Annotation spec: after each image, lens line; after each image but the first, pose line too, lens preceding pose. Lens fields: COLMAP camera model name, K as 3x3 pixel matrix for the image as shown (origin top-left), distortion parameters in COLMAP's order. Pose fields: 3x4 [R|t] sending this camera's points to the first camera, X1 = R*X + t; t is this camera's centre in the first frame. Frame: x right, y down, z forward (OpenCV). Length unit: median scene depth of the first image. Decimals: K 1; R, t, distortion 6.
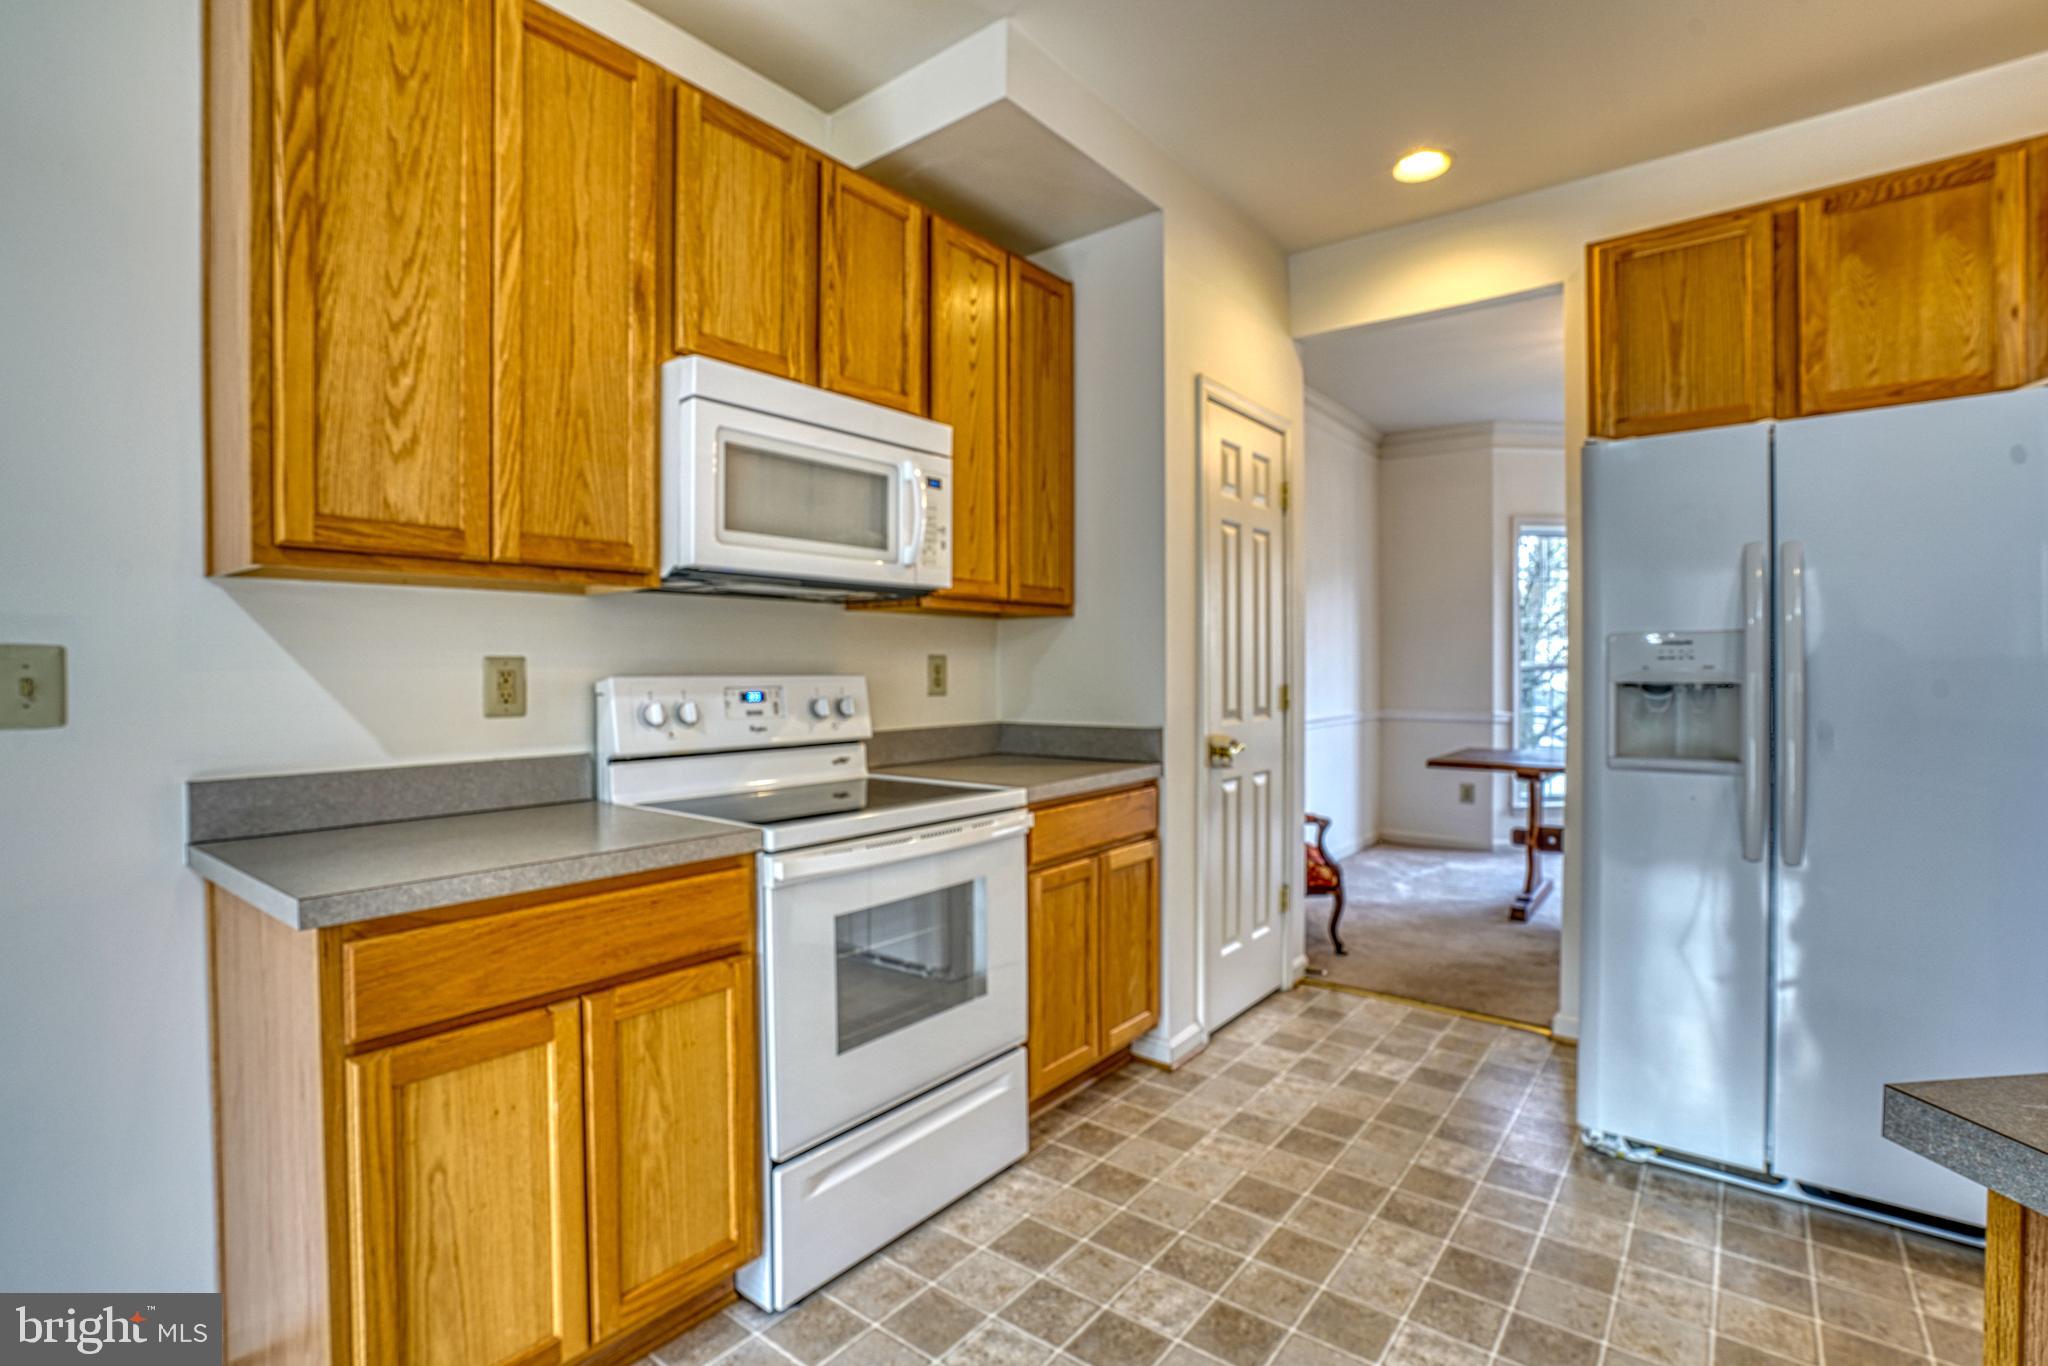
lens RADIAL K [[960.8, 0, 1016.3], [0, 960.8, 673.7], [0, 0, 1]] dist [-0.047322, 0.015820]
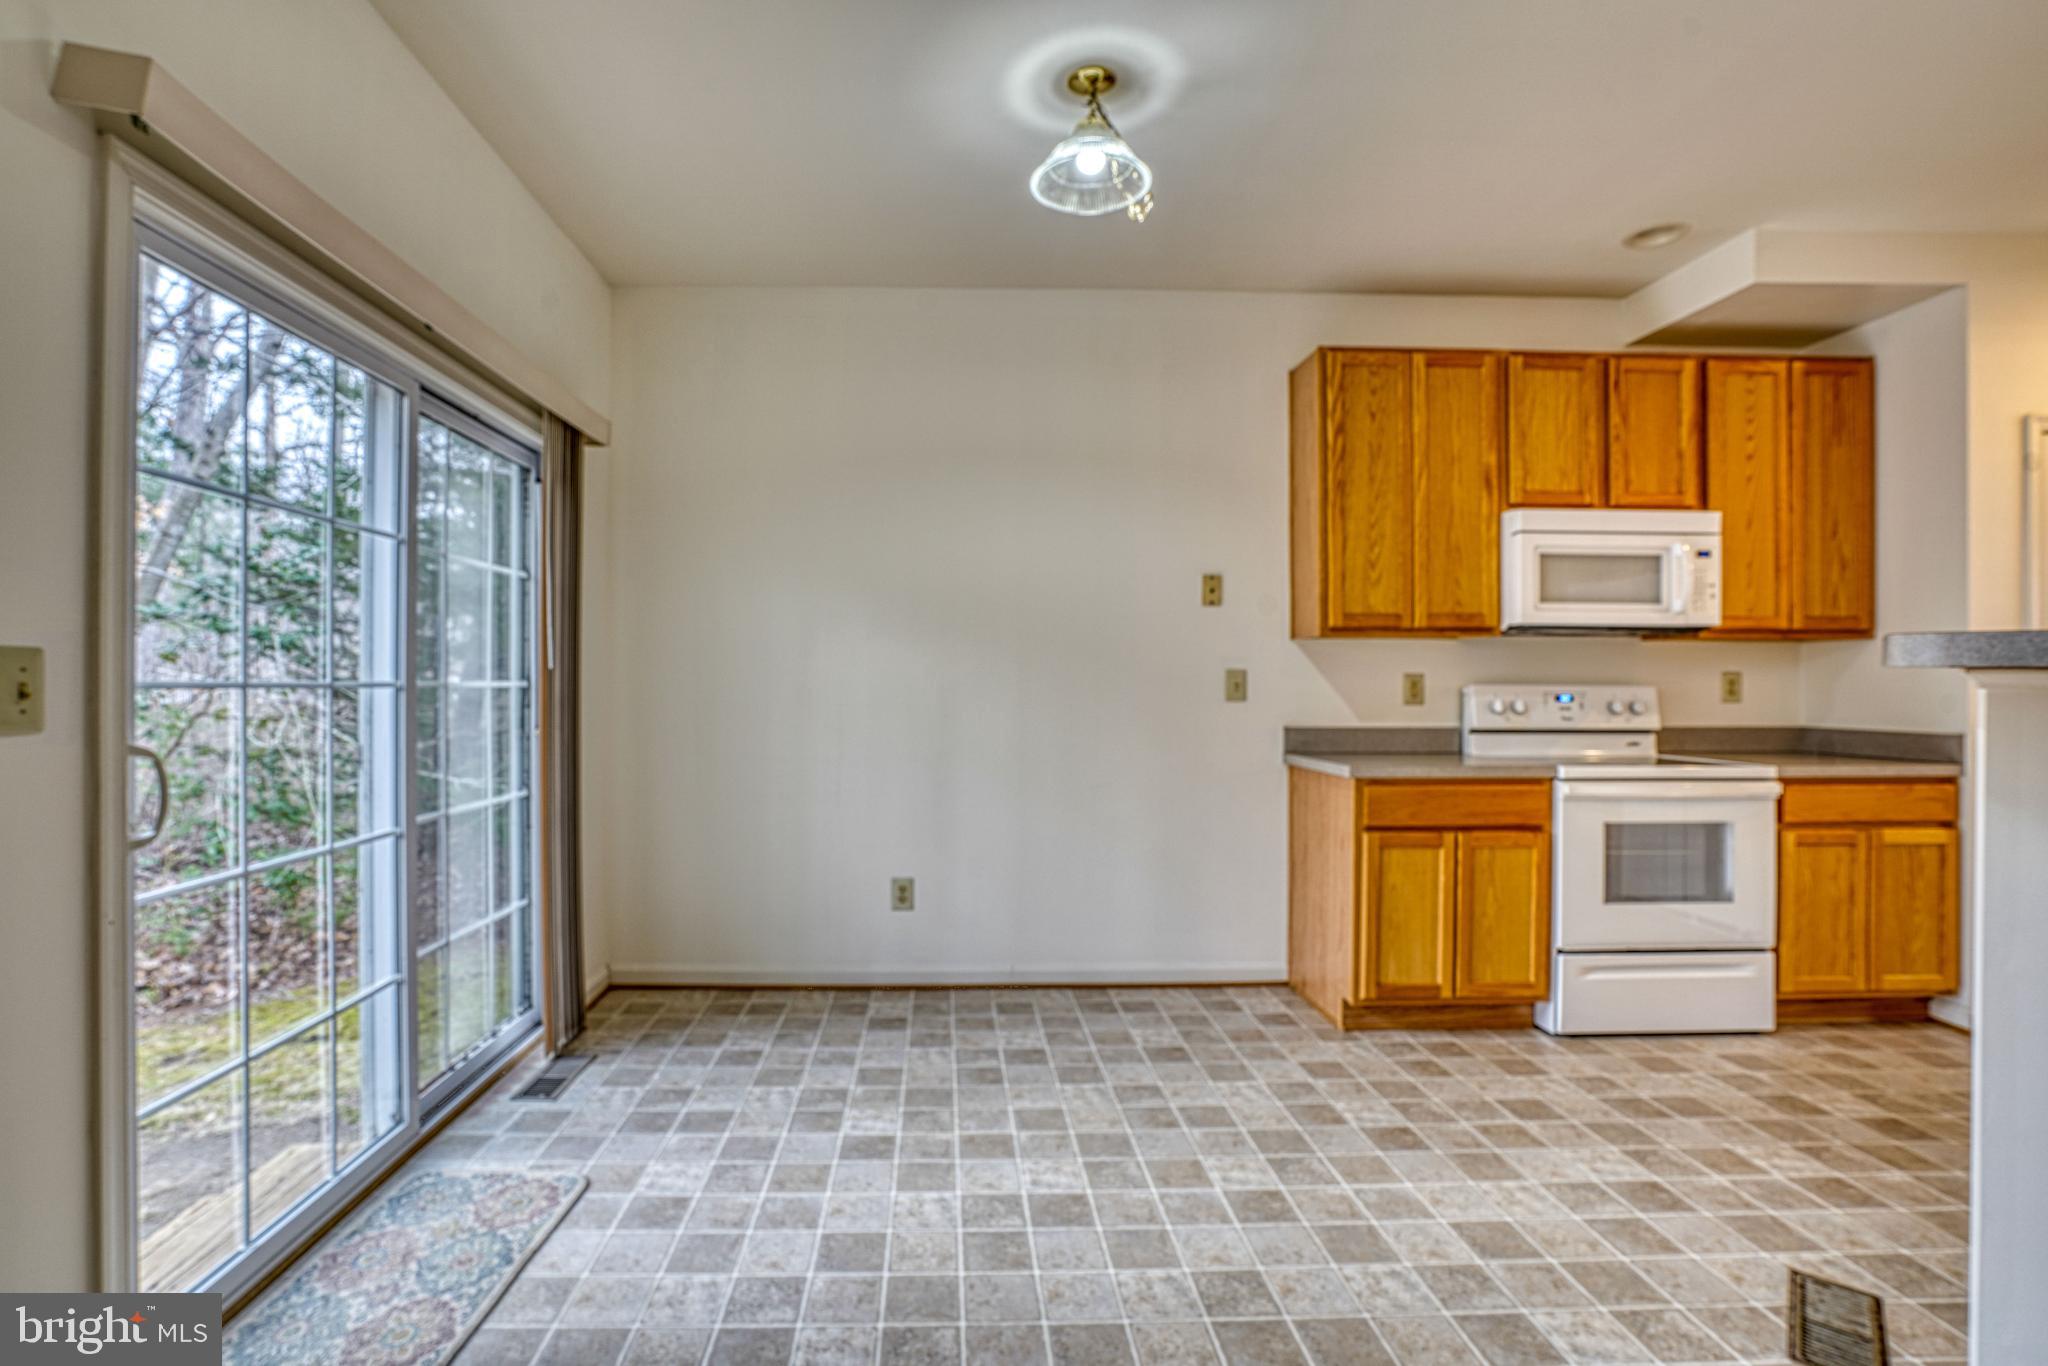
lens RADIAL K [[960.8, 0, 949.3], [0, 960.8, 678.1], [0, 0, 1]] dist [-0.047322, 0.015820]
pose [[0.619641, 0.003093, -0.784879, 0.352766], [-0.011035, 0.999928, -0.004772, 0.009691], [0.784808, 0.011618, 0.619630, -0.848617]]
